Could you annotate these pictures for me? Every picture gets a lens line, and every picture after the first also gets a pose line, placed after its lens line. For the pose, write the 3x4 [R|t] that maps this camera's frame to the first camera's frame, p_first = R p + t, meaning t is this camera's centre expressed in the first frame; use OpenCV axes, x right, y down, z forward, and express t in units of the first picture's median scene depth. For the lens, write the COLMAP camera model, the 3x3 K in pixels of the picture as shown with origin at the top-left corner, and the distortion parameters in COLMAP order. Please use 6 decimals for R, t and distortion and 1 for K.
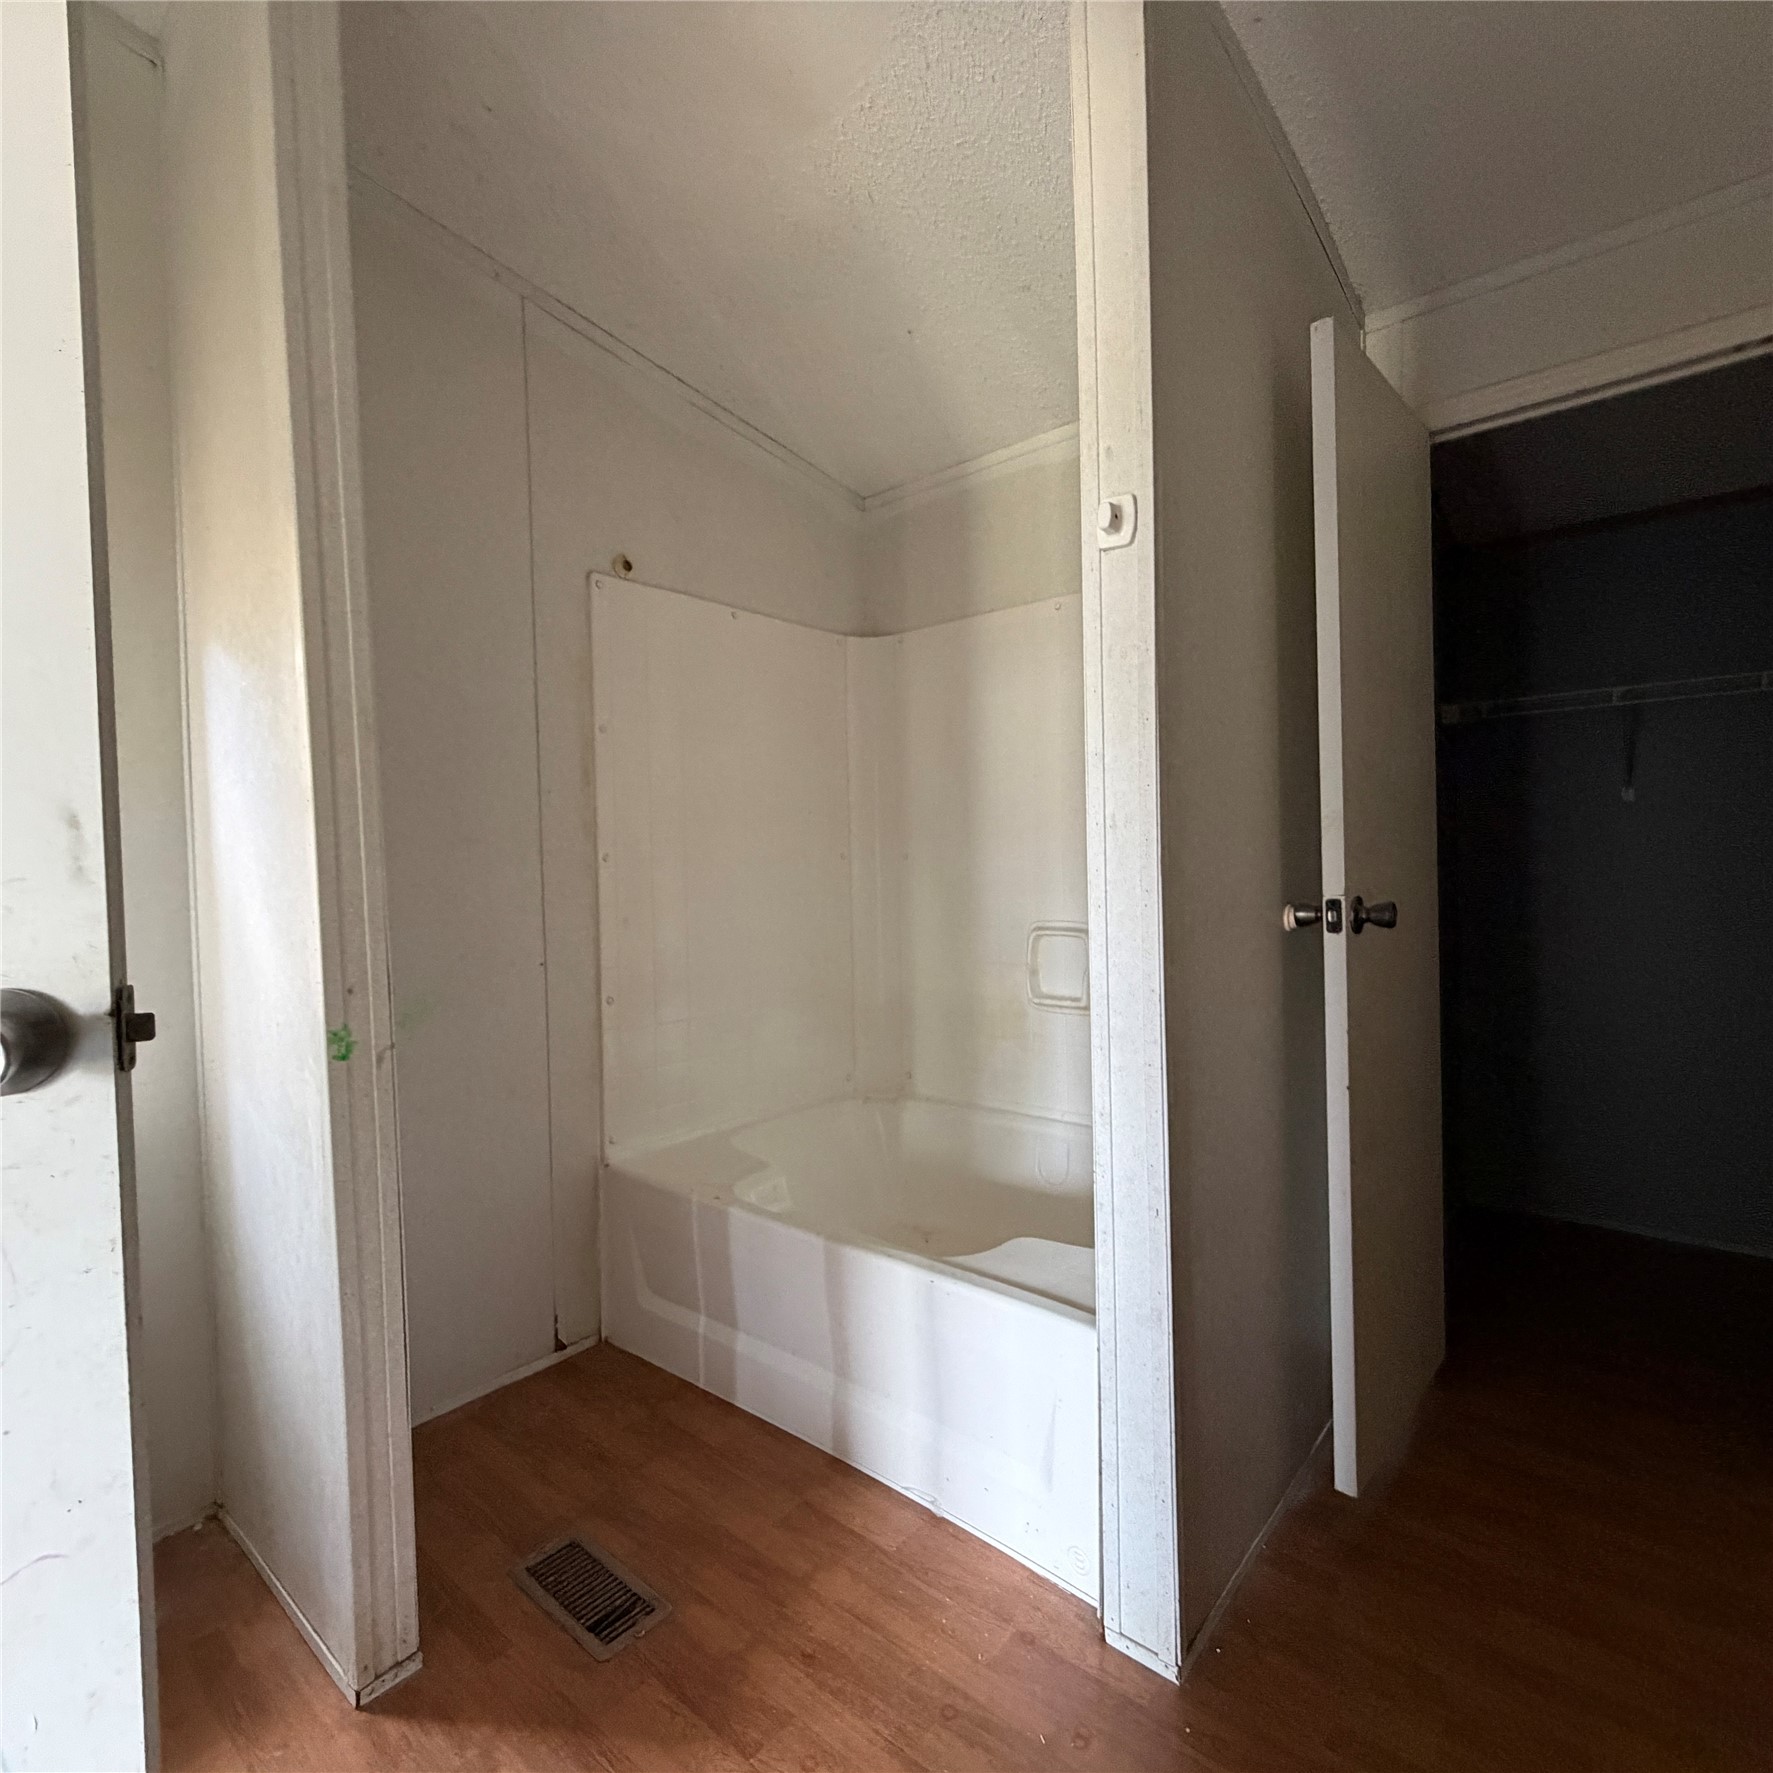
lens RADIAL K [[942.7, 0, 881.7], [0, 942.7, 879.9], [0, 0, 1]] dist [0.000954, -0.000911]
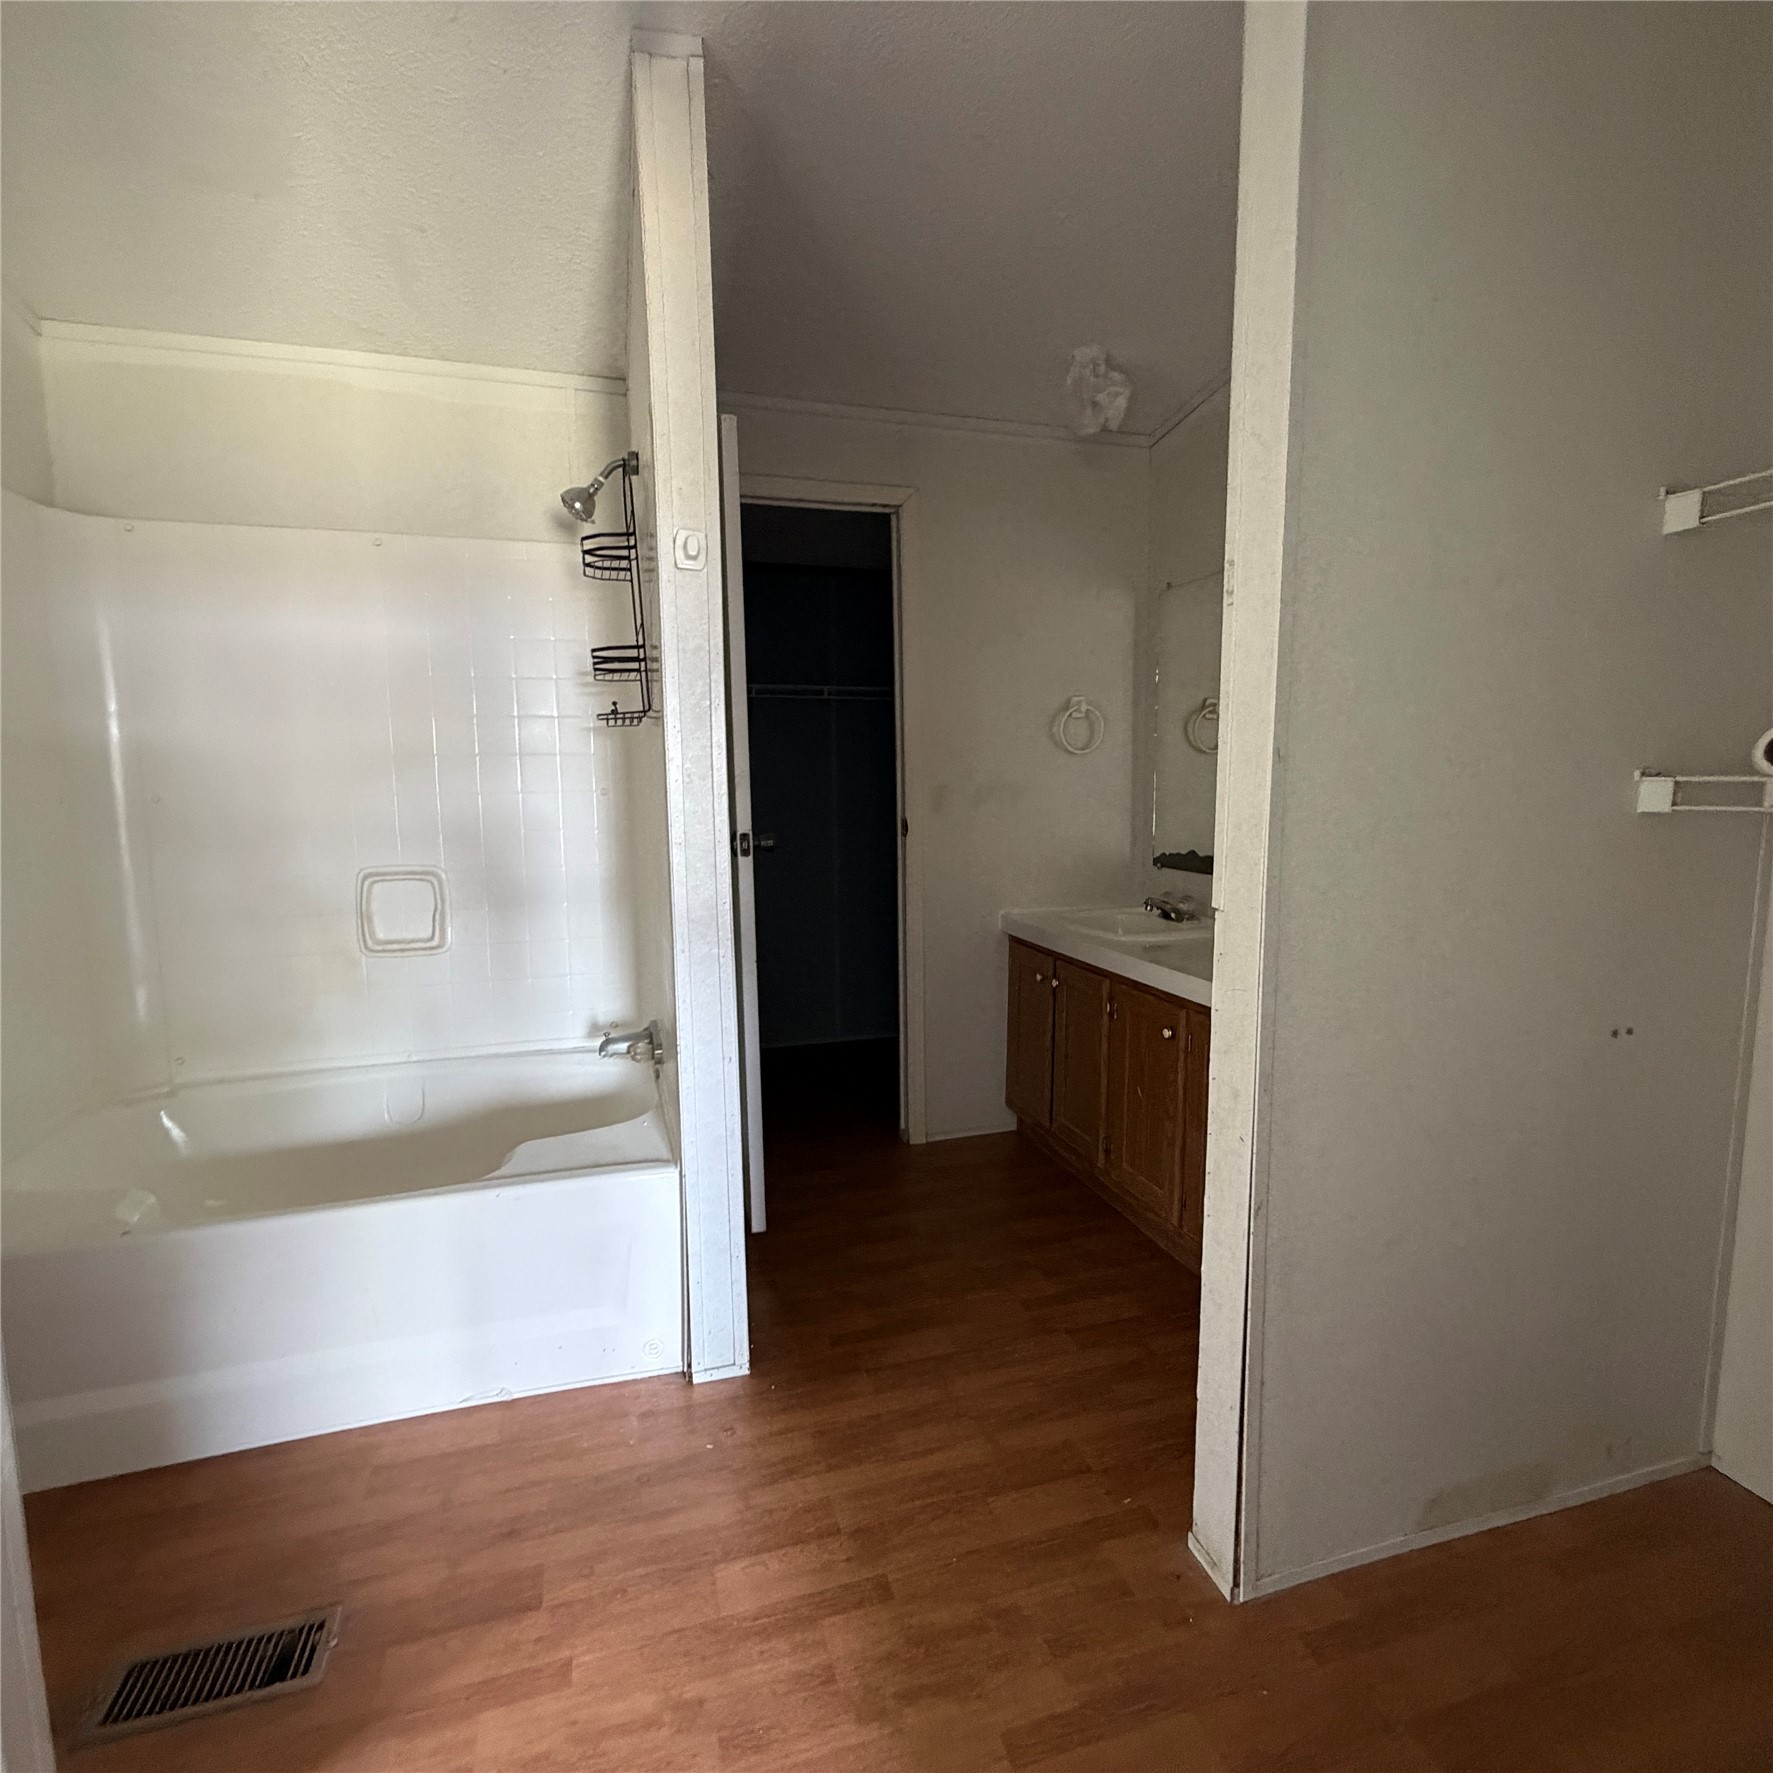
lens RADIAL K [[942.7, 0, 881.7], [0, 942.7, 879.9], [0, 0, 1]] dist [0.000954, -0.000911]
pose [[0.556691, -0.093077, 0.825489, -0.657967], [0.023822, 0.995083, 0.096134, -0.045919], [-0.830378, -0.033852, 0.556171, 0.033088]]
